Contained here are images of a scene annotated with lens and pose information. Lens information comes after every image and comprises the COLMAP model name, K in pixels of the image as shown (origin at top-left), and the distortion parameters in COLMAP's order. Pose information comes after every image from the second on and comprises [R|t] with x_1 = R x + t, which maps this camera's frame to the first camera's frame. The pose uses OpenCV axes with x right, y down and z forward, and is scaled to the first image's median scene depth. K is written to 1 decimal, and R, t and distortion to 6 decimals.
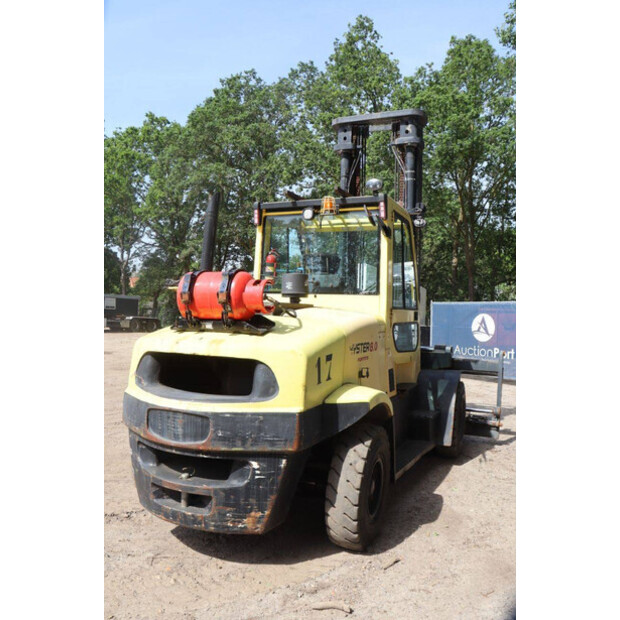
lens RADIAL K [[502.1, 0, 307.5], [0, 502.1, 315.3], [0, 0, 1]] dist [-0.149399, 0.106781]
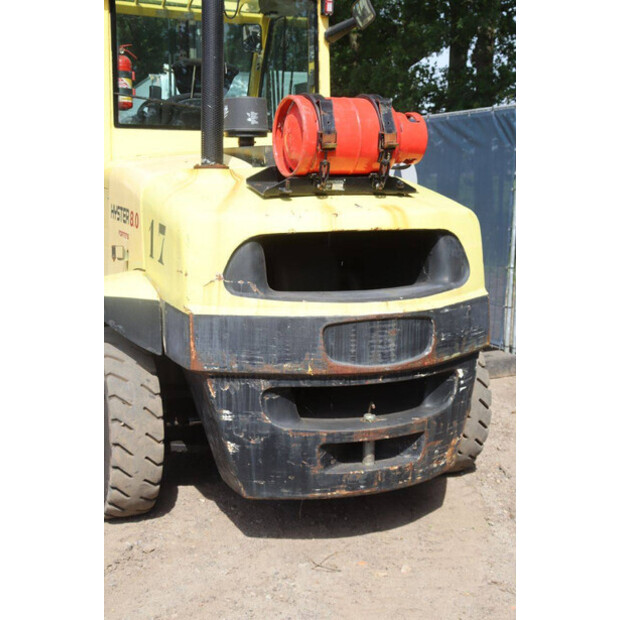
lens RADIAL K [[873.4, 0, 311.9], [0, 873.4, 306.4], [0, 0, 1]] dist [0.067204, 0.000000]
pose [[0.674897, -0.137773, 0.724936, -1.070997], [0.017011, 0.985059, 0.171373, -0.018884], [-0.737716, -0.103327, 0.667157, 0.279572]]
